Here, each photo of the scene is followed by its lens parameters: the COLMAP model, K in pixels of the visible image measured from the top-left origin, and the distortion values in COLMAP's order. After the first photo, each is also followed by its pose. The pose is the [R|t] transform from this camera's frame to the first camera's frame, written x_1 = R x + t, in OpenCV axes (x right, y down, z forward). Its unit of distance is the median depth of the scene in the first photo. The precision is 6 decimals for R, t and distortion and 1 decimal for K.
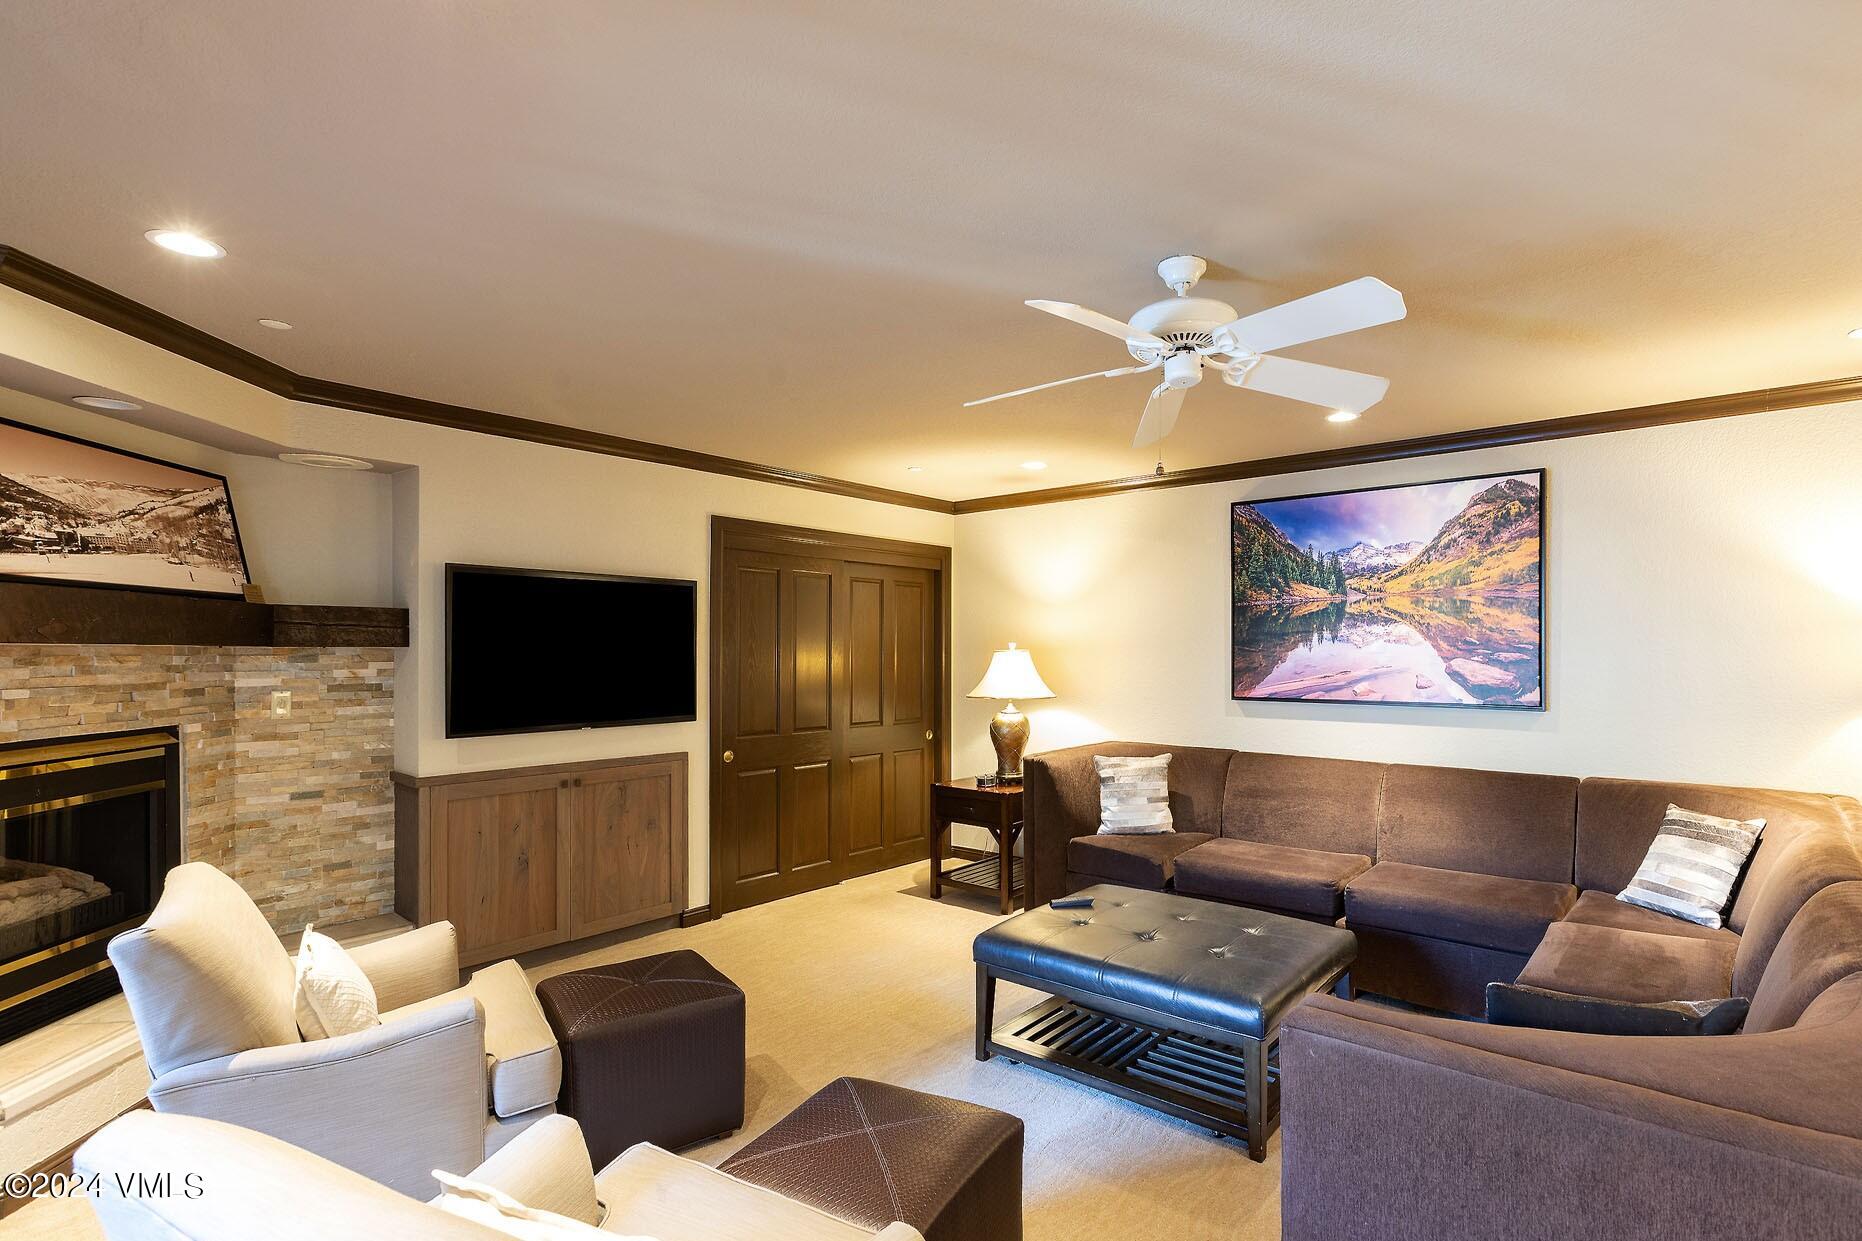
lens RADIAL K [[885.1, 0, 1001.9], [0, 885.1, 663.9], [0, 0, 1]] dist [-0.029016, 0.011025]
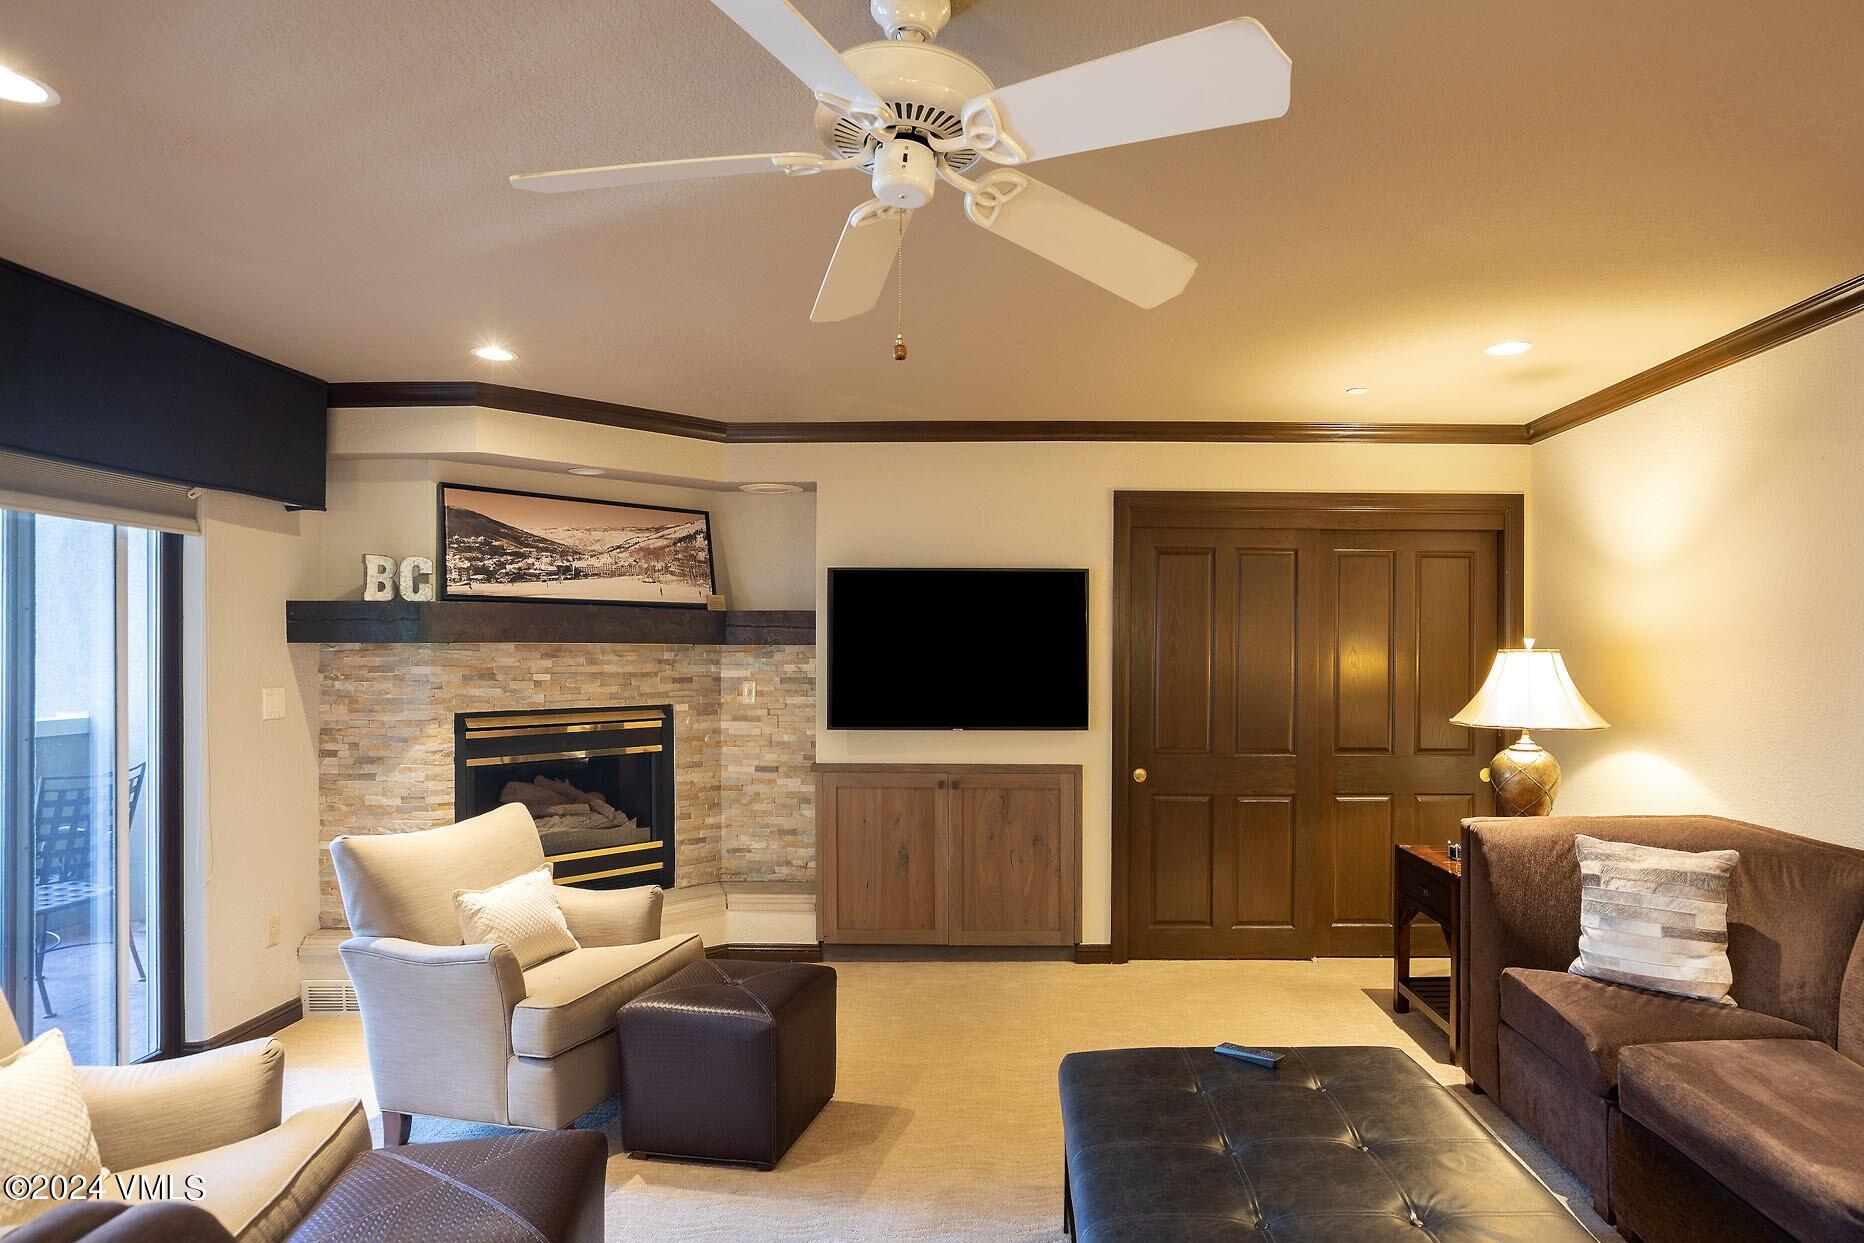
lens RADIAL K [[1014.8, 0, 1001.6], [0, 1014.8, 651.4], [0, 0, 1]] dist [-0.026617, 0.005049]
pose [[0.618422, 0.003083, -0.785840, 0.477628], [-0.014785, 0.999861, -0.007712, -0.004990], [0.785707, 0.016388, 0.618382, 0.375723]]
